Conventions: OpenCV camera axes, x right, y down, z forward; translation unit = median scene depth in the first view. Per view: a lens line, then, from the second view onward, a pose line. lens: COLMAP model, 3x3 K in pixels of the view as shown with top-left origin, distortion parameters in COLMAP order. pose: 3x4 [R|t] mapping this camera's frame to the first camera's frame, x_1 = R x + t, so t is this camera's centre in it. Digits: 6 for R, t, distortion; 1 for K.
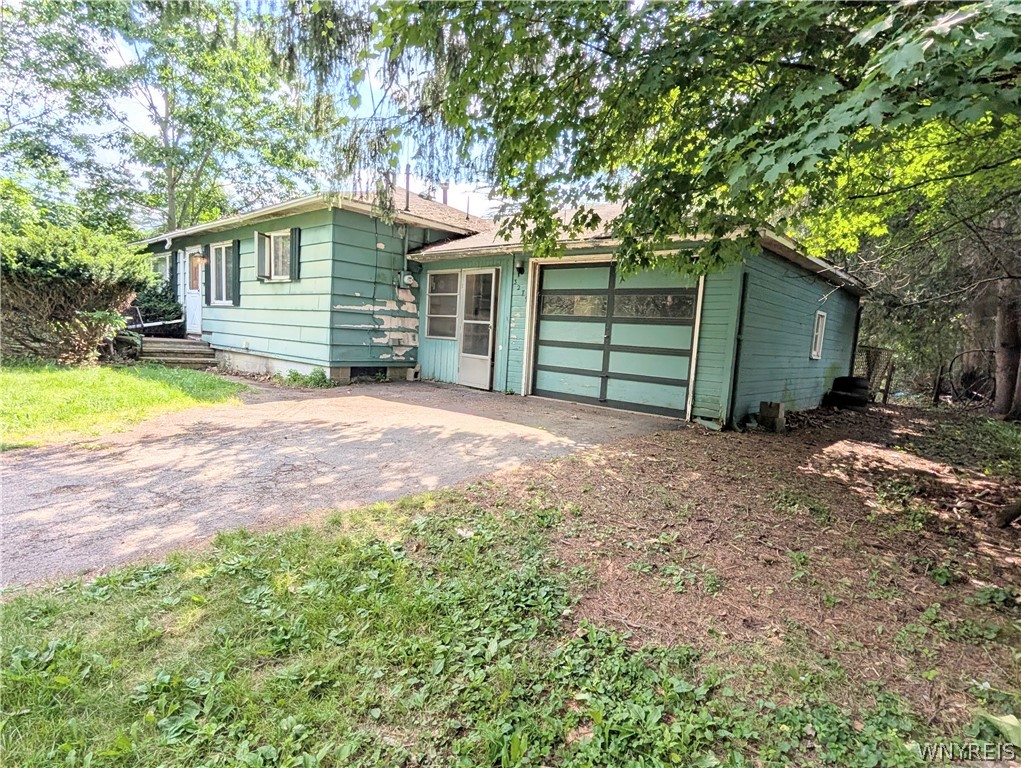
lens RADIAL K [[531.2, 0, 519.3], [0, 531.2, 396.6], [0, 0, 1]] dist [-0.002452, 0.000060]
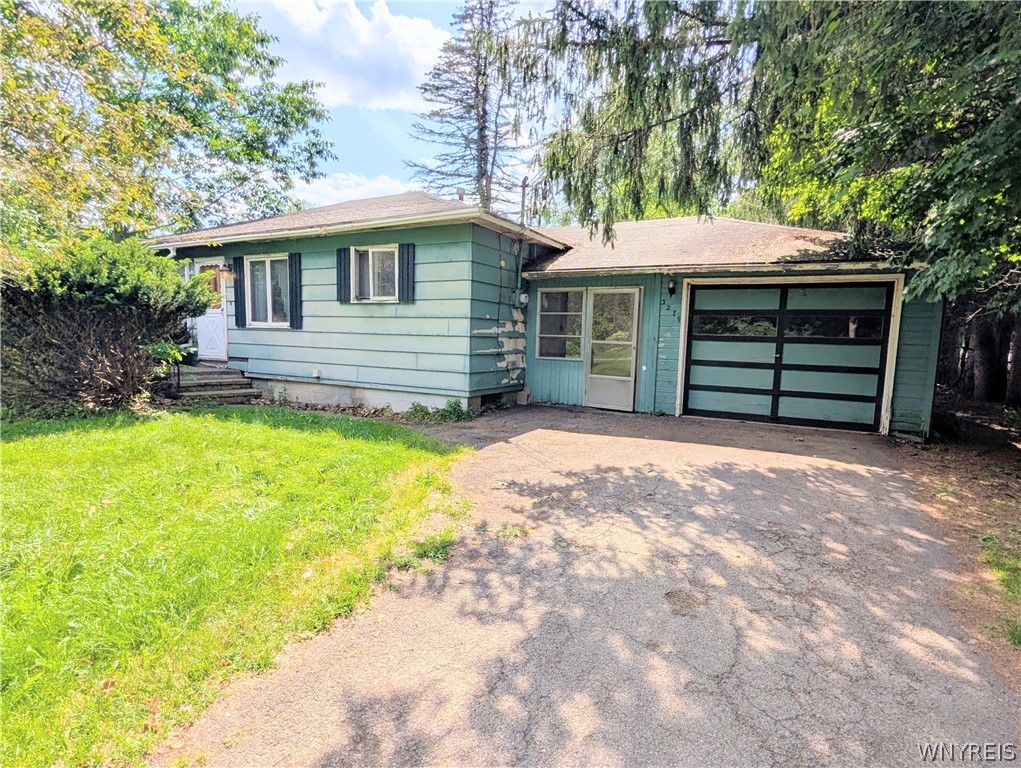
lens RADIAL K [[531.2, 0, 519.3], [0, 531.2, 396.6], [0, 0, 1]] dist [-0.002452, 0.000060]
pose [[0.974033, -0.055992, 0.219375, -0.460105], [0.054746, 0.998431, 0.011761, -0.061463], [-0.219690, 0.000555, 0.975570, 0.087144]]
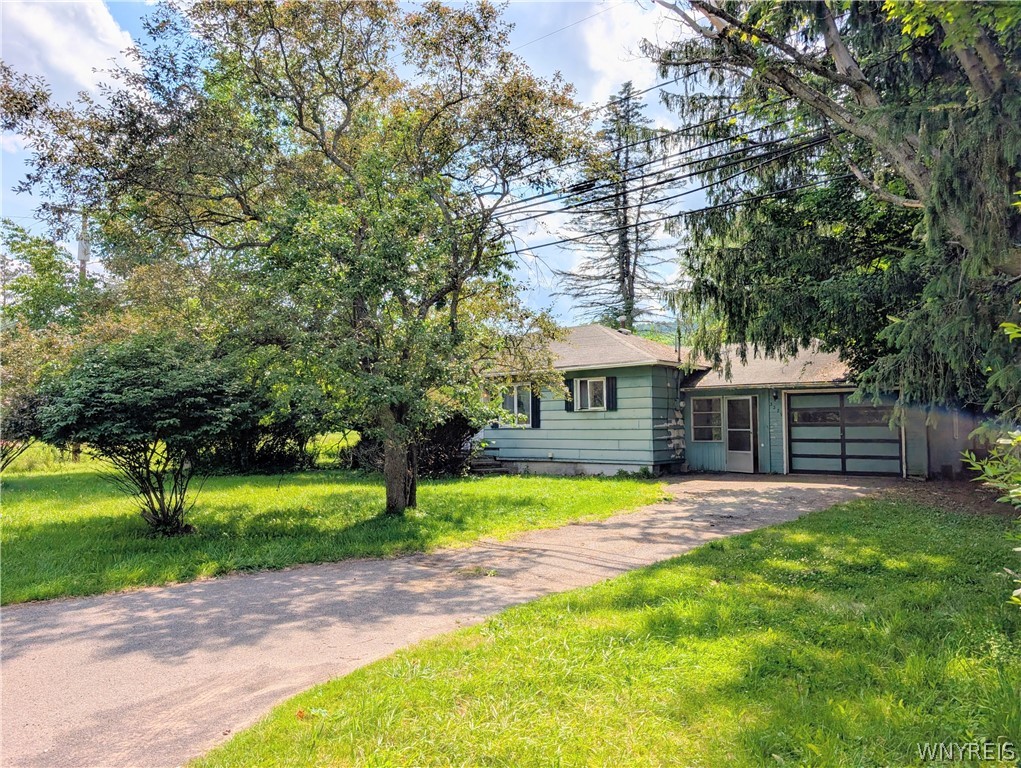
lens RADIAL K [[725.7, 0, 510.5], [0, 725.7, 384.0], [0, 0, 1]] dist [-0.002723, -0.002991]
pose [[0.997379, -0.064153, 0.033457, -0.806799], [0.068957, 0.982839, -0.171091, 0.044305], [-0.021906, 0.172950, 0.984687, -1.089488]]
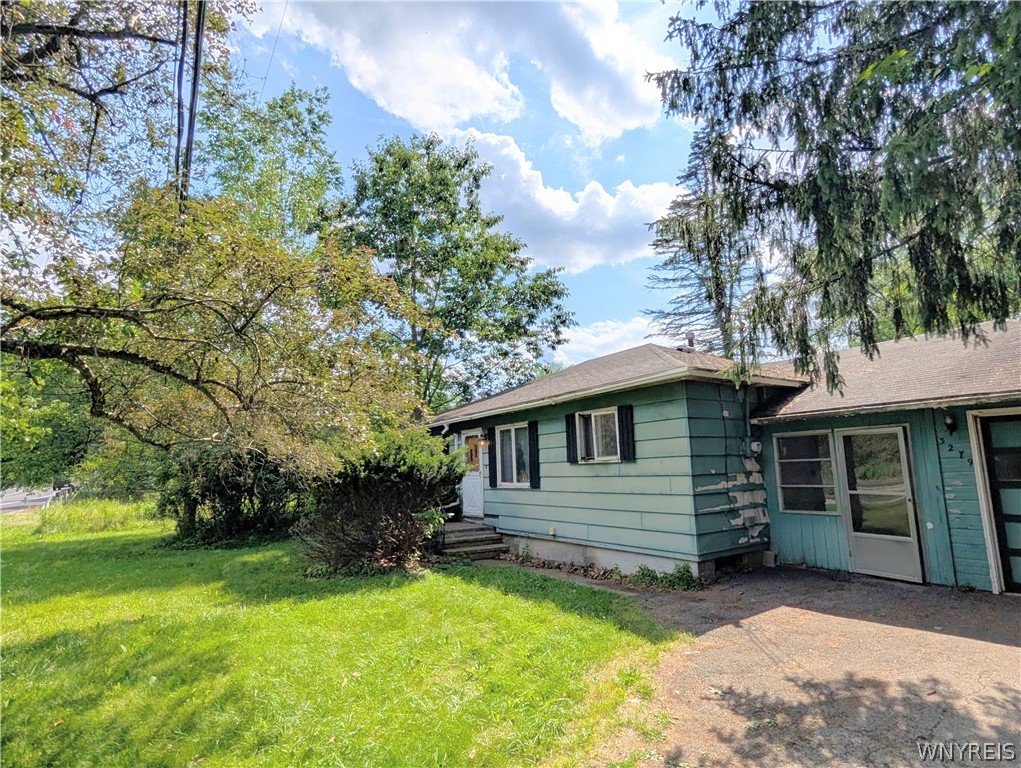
lens RADIAL K [[531.2, 0, 519.3], [0, 531.2, 396.6], [0, 0, 1]] dist [-0.002452, 0.000060]
pose [[0.964317, -0.123772, -0.234037, -0.390478], [0.061399, 0.964442, -0.257063, -0.106894], [0.257533, 0.233520, 0.937627, 0.076675]]
